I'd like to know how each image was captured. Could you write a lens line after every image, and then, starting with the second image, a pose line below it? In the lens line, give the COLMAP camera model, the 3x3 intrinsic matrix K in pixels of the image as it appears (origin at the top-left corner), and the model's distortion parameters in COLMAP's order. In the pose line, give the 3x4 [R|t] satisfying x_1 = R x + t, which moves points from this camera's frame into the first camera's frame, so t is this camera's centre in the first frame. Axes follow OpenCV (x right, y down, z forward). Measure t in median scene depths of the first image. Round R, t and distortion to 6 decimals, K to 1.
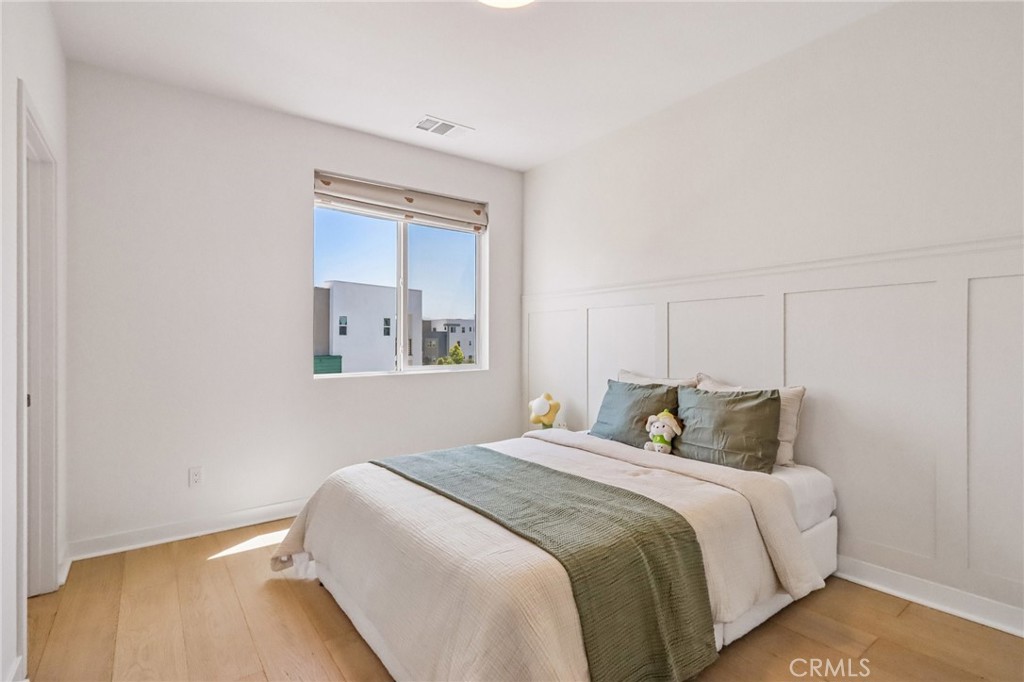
lens RADIAL K [[486.9, 0, 508.0], [0, 486.9, 342.5], [0, 0, 1]] dist [0.002792, -0.001481]
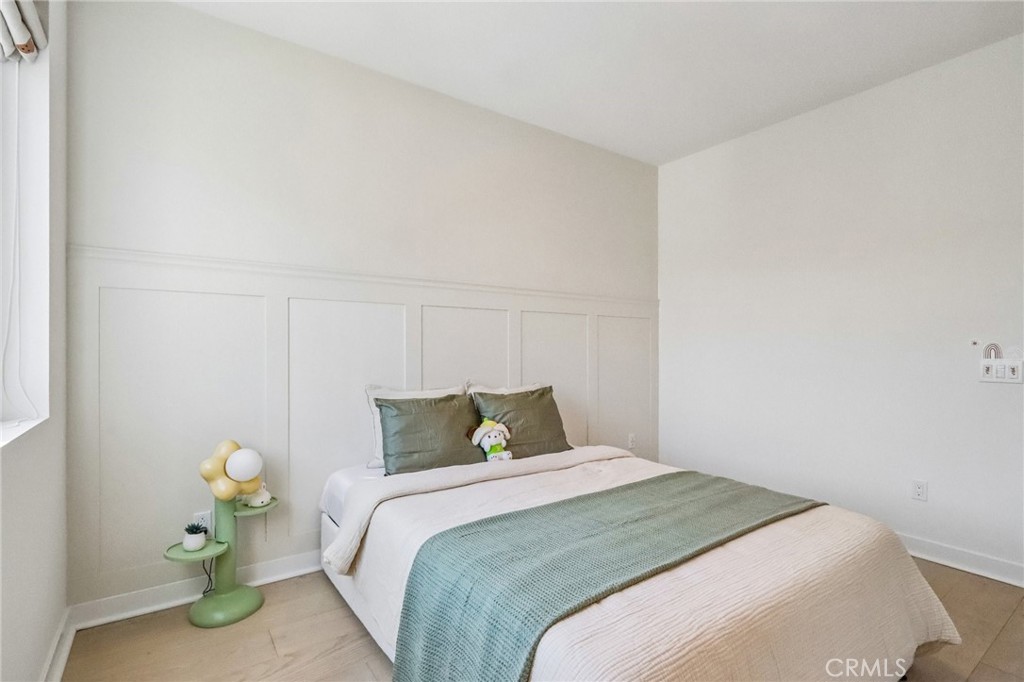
lens RADIAL K [[486.9, 0, 507.9], [0, 486.9, 341.1], [0, 0, 1]] dist [0.002792, -0.001481]
pose [[0.035789, 0.017872, 0.999200, -0.672847], [0.007701, 0.999805, -0.018159, 0.001222], [-0.999330, 0.008344, 0.035644, 0.950275]]
